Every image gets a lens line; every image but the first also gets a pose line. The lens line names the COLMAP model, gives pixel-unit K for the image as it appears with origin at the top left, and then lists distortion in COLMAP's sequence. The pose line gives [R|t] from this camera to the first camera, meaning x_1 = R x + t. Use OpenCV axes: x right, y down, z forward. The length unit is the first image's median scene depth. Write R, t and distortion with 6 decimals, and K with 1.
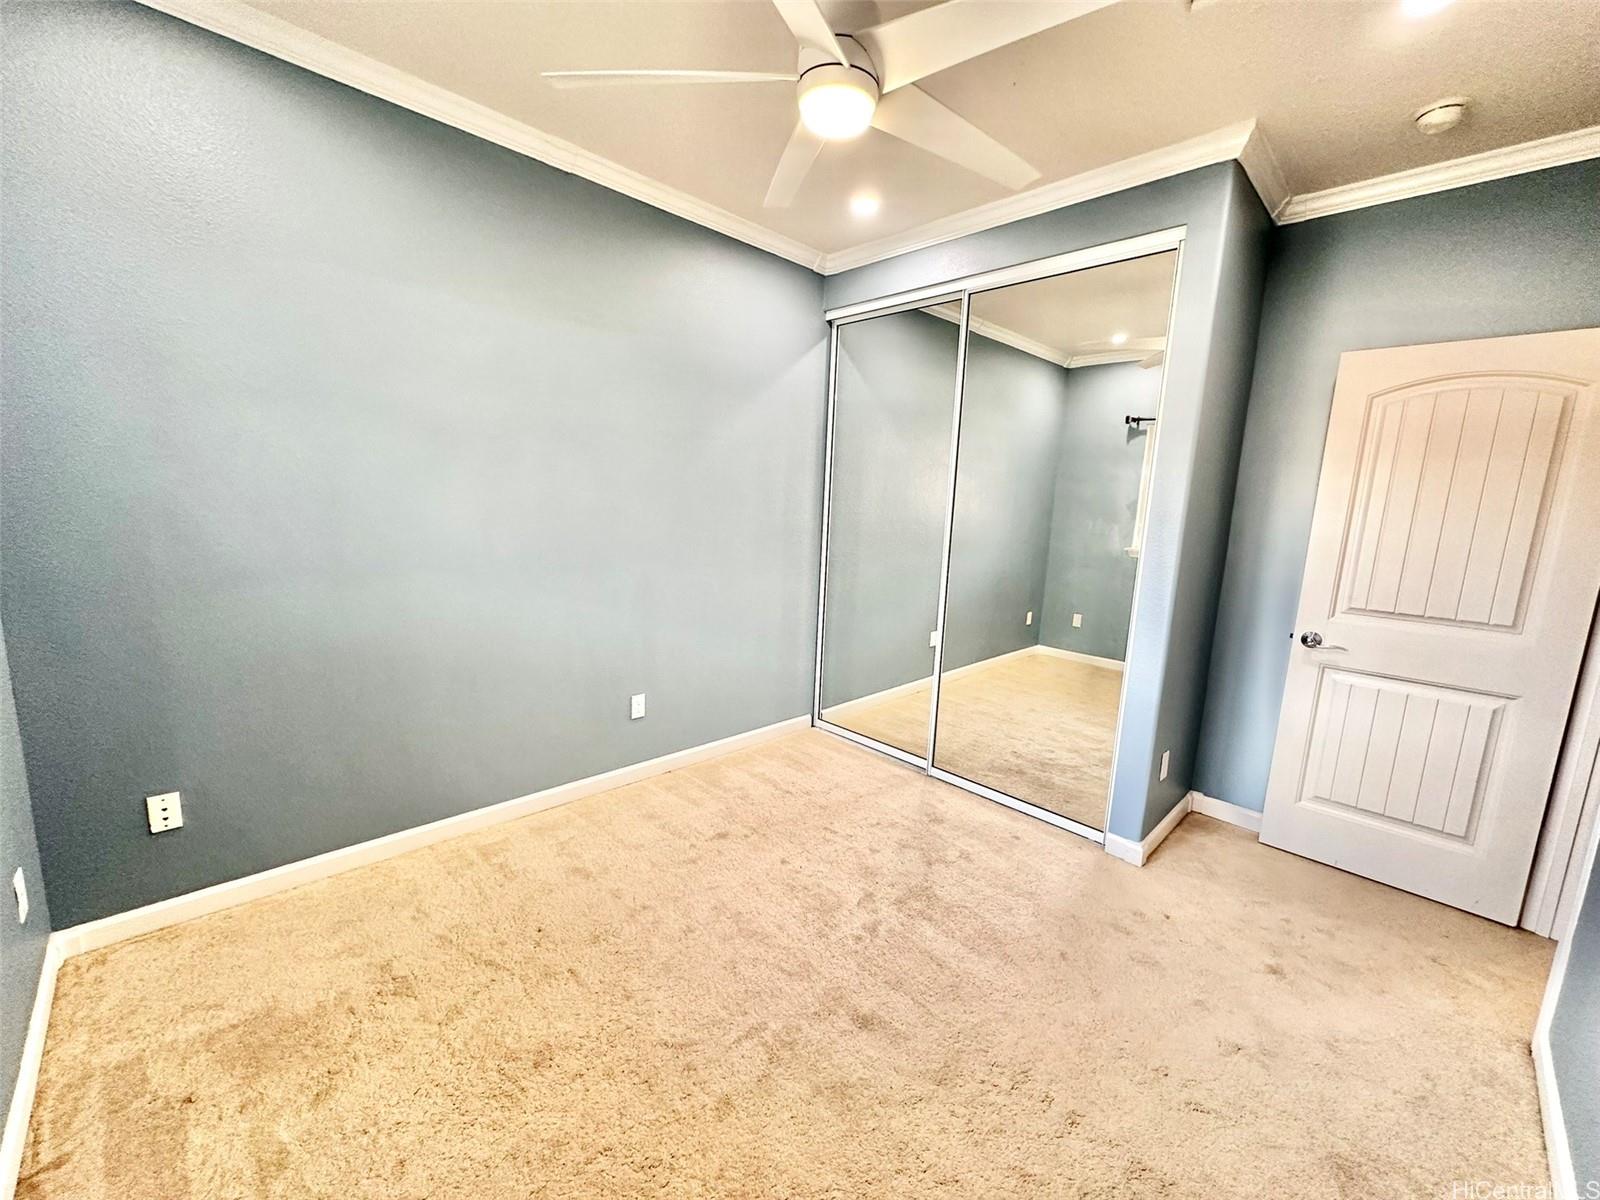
lens RADIAL K [[639.8, 0, 799.4], [0, 639.8, 602.9], [0, 0, 1]] dist [-0.002124, -0.000601]
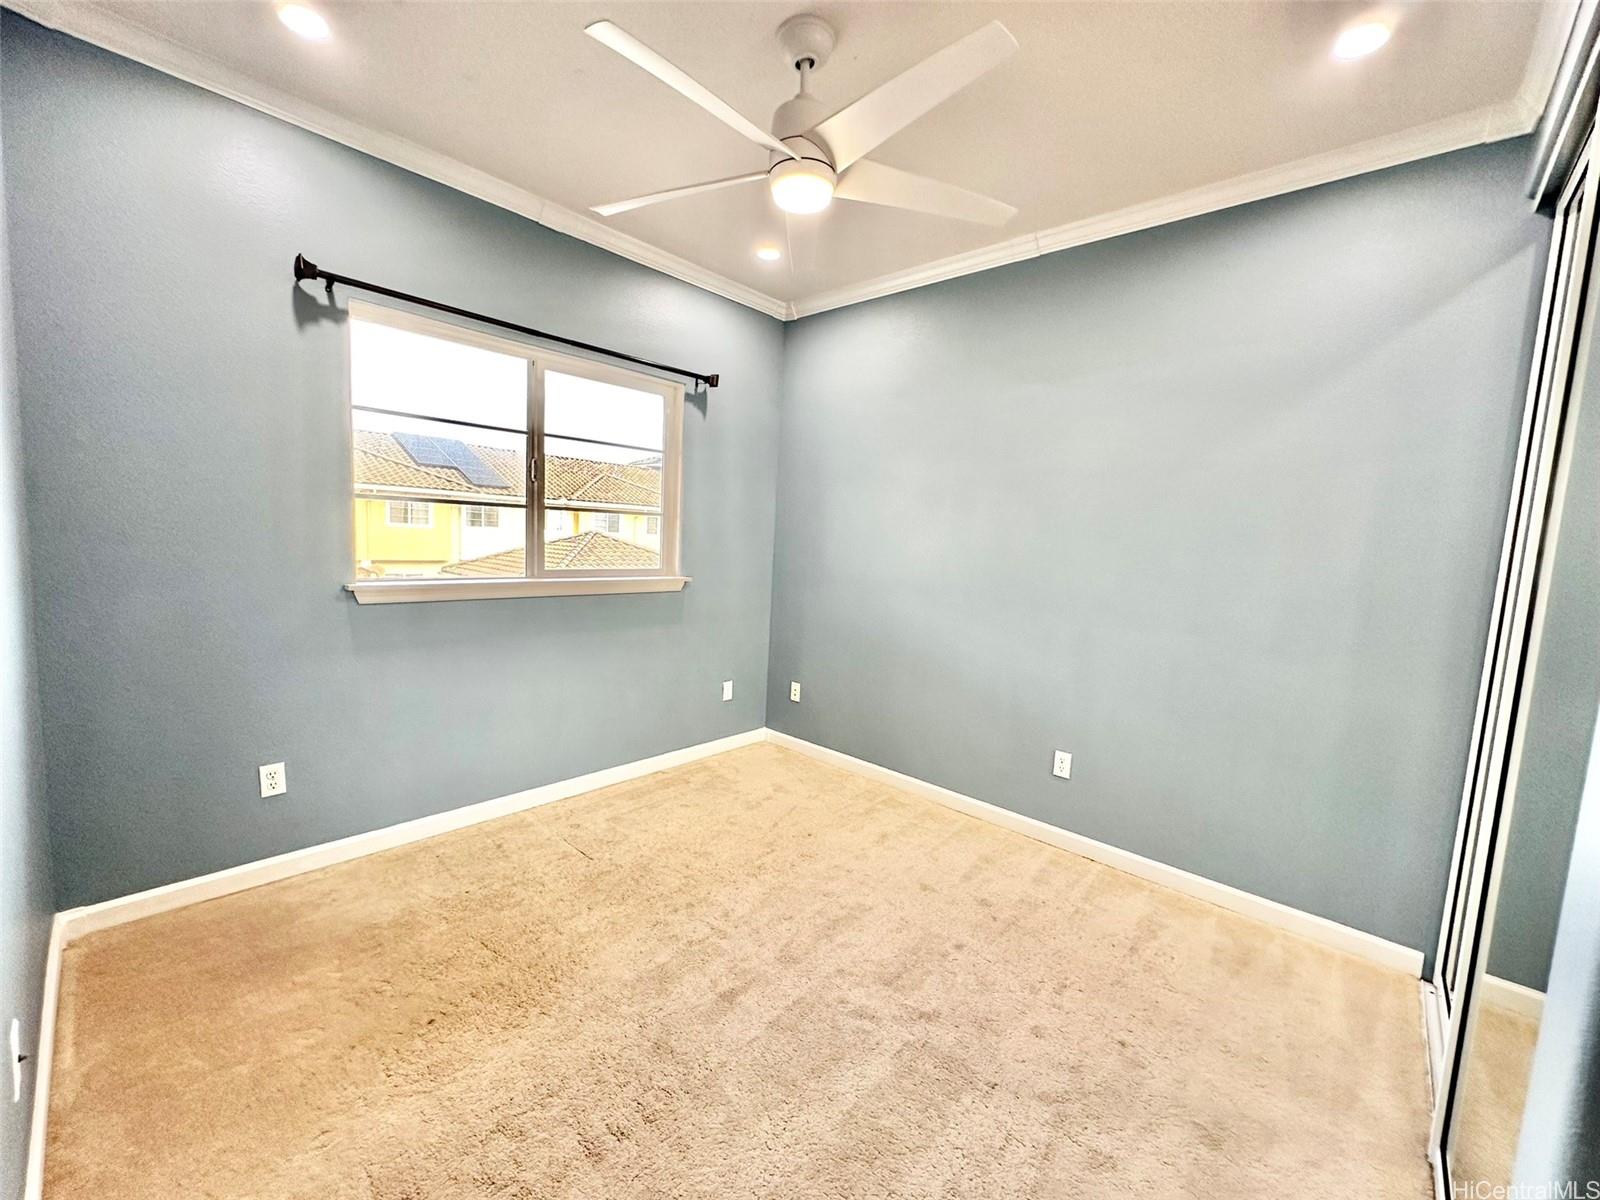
lens RADIAL K [[639.8, 0, 800.1], [0, 639.8, 598.4], [0, 0, 1]] dist [-0.002124, -0.000601]
pose [[0.054676, 0.056393, -0.996910, 0.747303], [-0.212412, 0.976208, 0.043572, -0.038764], [0.975649, 0.209373, 0.065354, 0.605719]]
